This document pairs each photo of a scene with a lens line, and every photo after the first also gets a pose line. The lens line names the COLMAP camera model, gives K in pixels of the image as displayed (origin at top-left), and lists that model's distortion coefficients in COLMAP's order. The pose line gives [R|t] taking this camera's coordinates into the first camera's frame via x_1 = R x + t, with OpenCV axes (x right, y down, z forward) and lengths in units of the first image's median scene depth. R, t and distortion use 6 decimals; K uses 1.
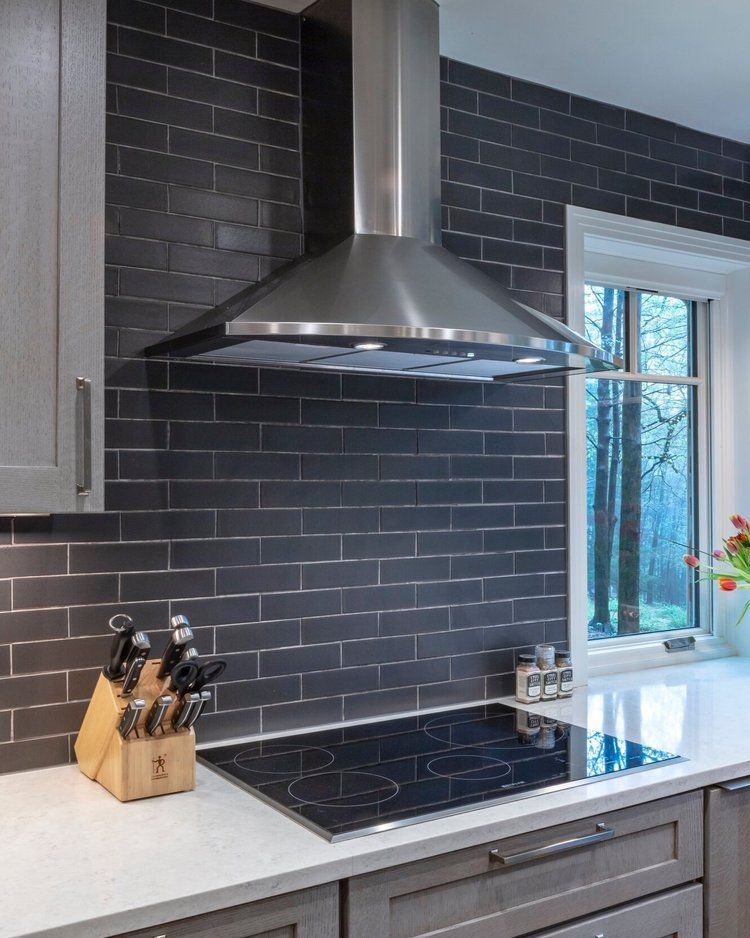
lens RADIAL K [[998.9, 0, 368.7], [0, 998.9, 475.7], [0, 0, 1]] dist [0.004817, 0.000000]
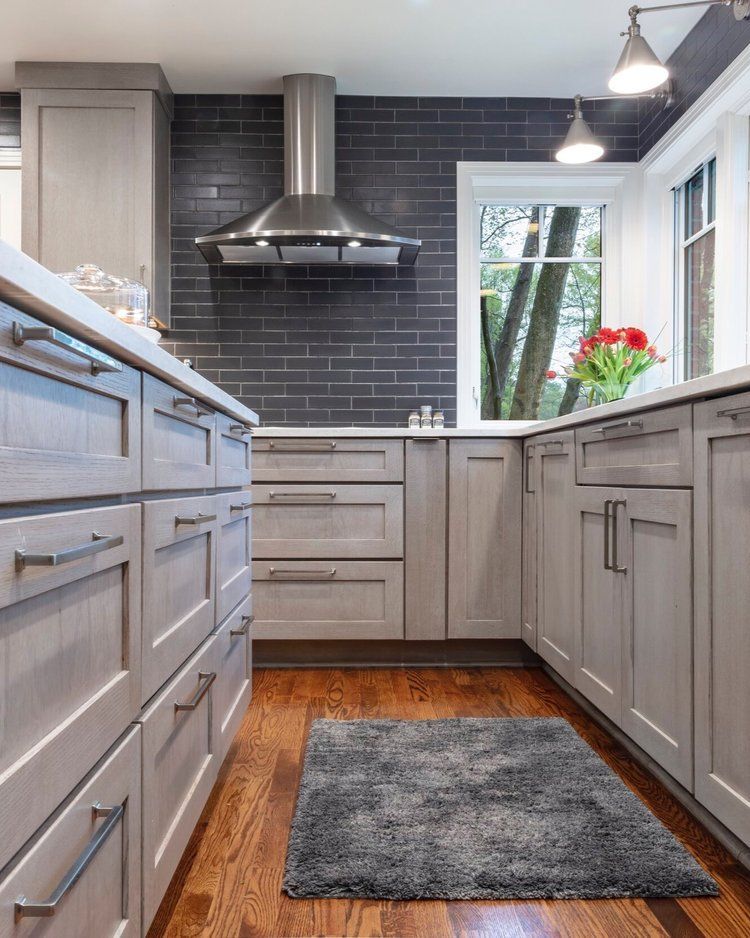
lens RADIAL K [[939.5, 0, 356.9], [0, 939.5, 493.0], [0, 0, 1]] dist [-0.000031, 0.000000]
pose [[0.851318, 0.012215, -0.524508, 1.028694], [0.000814, 0.999697, 0.024603, 0.303353], [0.524650, -0.021372, 0.851050, -0.574377]]
